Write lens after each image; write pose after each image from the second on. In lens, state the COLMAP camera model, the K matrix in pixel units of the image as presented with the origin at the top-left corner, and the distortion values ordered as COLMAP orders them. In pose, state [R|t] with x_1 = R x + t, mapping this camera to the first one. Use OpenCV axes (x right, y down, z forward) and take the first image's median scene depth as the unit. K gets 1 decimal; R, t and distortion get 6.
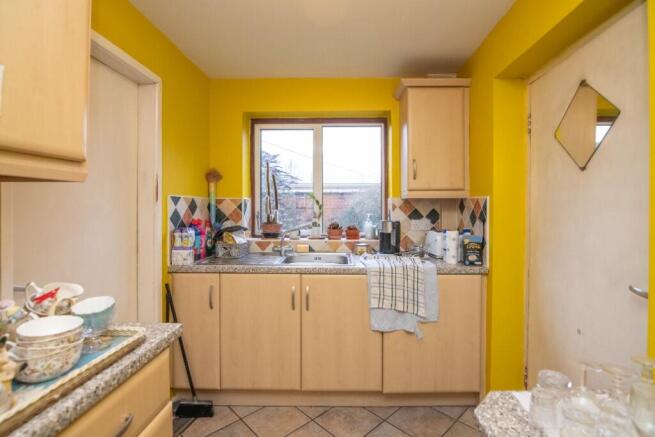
lens RADIAL K [[303.1, 0, 330.0], [0, 303.1, 212.2], [0, 0, 1]] dist [-0.003395, -0.001087]
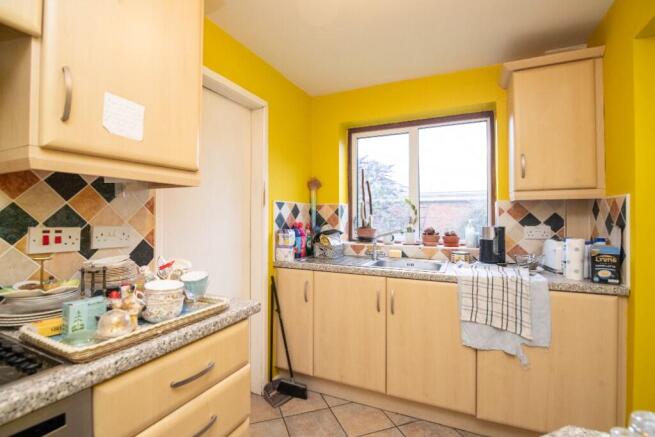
lens RADIAL K [[303.1, 0, 324.8], [0, 303.1, 220.6], [0, 0, 1]] dist [-0.003395, -0.001087]
pose [[0.918348, 0.007583, -0.395702, 0.110416], [-0.011207, 0.999914, -0.006847, 0.025797], [0.395616, 0.010723, 0.918354, -0.002544]]
